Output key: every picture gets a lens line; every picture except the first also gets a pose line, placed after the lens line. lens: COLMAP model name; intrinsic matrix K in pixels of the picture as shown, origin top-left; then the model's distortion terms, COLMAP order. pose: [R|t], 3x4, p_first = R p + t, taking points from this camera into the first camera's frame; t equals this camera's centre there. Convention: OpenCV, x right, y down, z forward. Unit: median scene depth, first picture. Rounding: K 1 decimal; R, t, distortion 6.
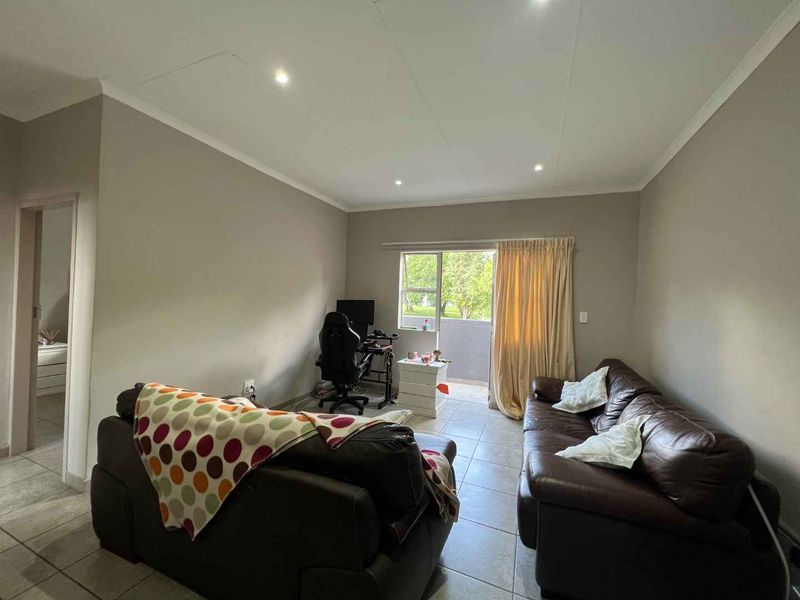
lens RADIAL K [[319.3, 0, 399.3], [0, 319.3, 300.4], [0, 0, 1]] dist [-0.000652, -0.000107]
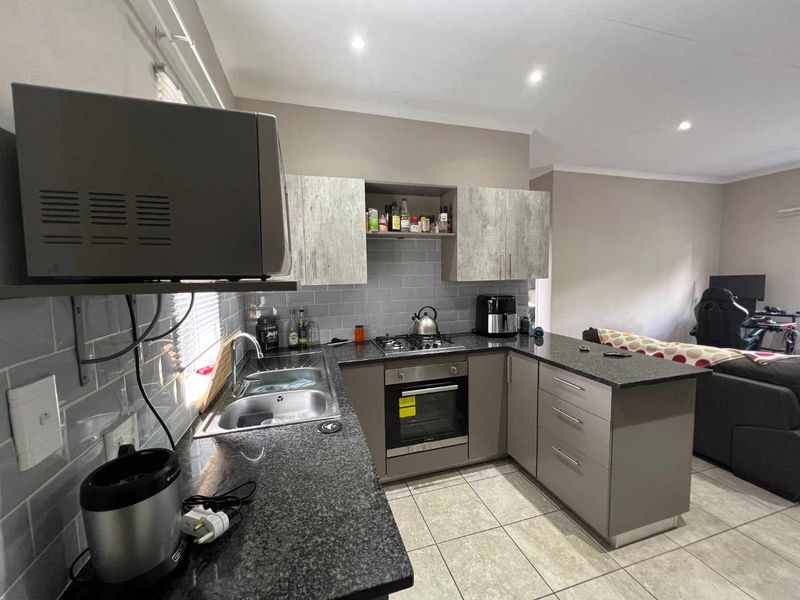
lens RADIAL K [[319.3, 0, 401.3], [0, 319.3, 297.6], [0, 0, 1]] dist [-0.000652, -0.000107]
pose [[0.629197, 0.013894, -0.777121, -0.024869], [0.038169, 0.998082, 0.048748, -0.023649], [0.776308, -0.060334, 0.627460, -0.487723]]
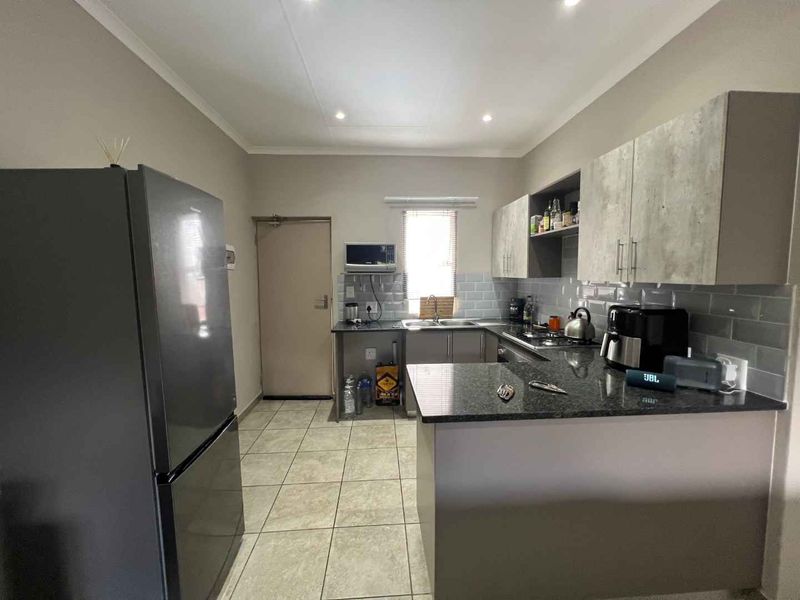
lens RADIAL K [[319.3, 0, 400.8], [0, 319.3, 298.1], [0, 0, 1]] dist [-0.000652, -0.000107]
pose [[-0.900669, -0.001885, -0.434502, 0.098025], [-0.035585, 0.996951, 0.069438, -0.013292], [0.433046, 0.078003, -0.897990, 0.837177]]
